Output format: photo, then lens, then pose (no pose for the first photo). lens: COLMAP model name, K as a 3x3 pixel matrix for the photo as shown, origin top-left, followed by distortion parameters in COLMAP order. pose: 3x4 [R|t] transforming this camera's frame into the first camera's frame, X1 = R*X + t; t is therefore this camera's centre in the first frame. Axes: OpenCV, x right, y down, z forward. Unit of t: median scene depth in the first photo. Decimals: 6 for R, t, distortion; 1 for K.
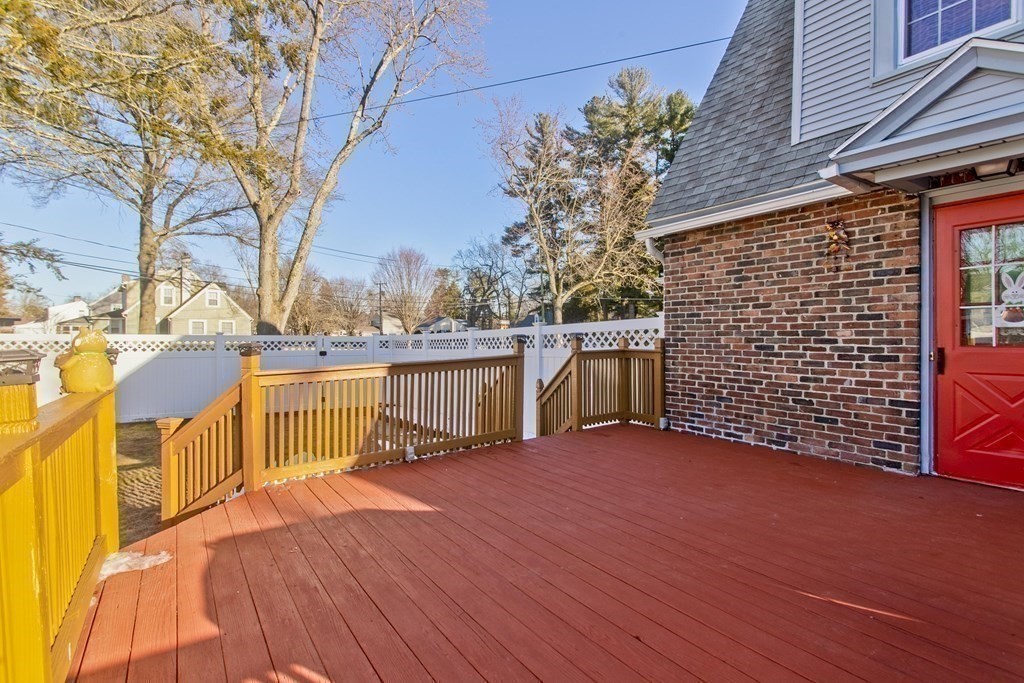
lens RADIAL K [[496.6, 0, 519.2], [0, 496.6, 340.5], [0, 0, 1]] dist [0.005475, 0.000046]
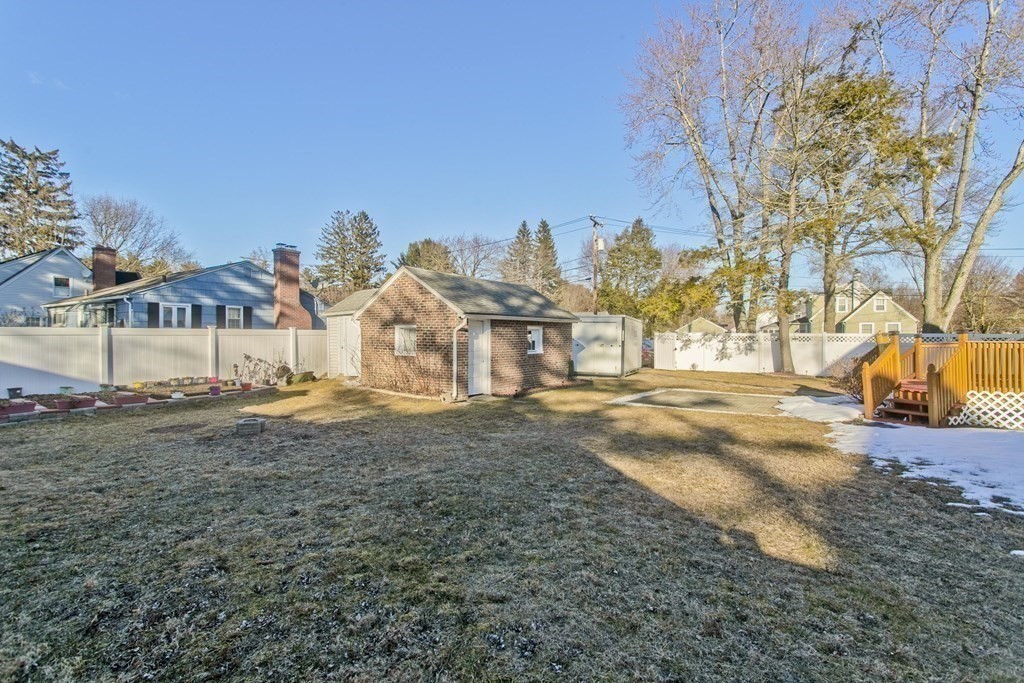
lens RADIAL K [[496.6, 0, 504.3], [0, 496.6, 332.7], [0, 0, 1]] dist [0.005475, 0.000046]
pose [[0.376436, -0.007192, -0.926415, 0.177056], [-0.010991, 0.999865, -0.012229, 0.008753], [0.926377, 0.014786, 0.376306, -0.332711]]
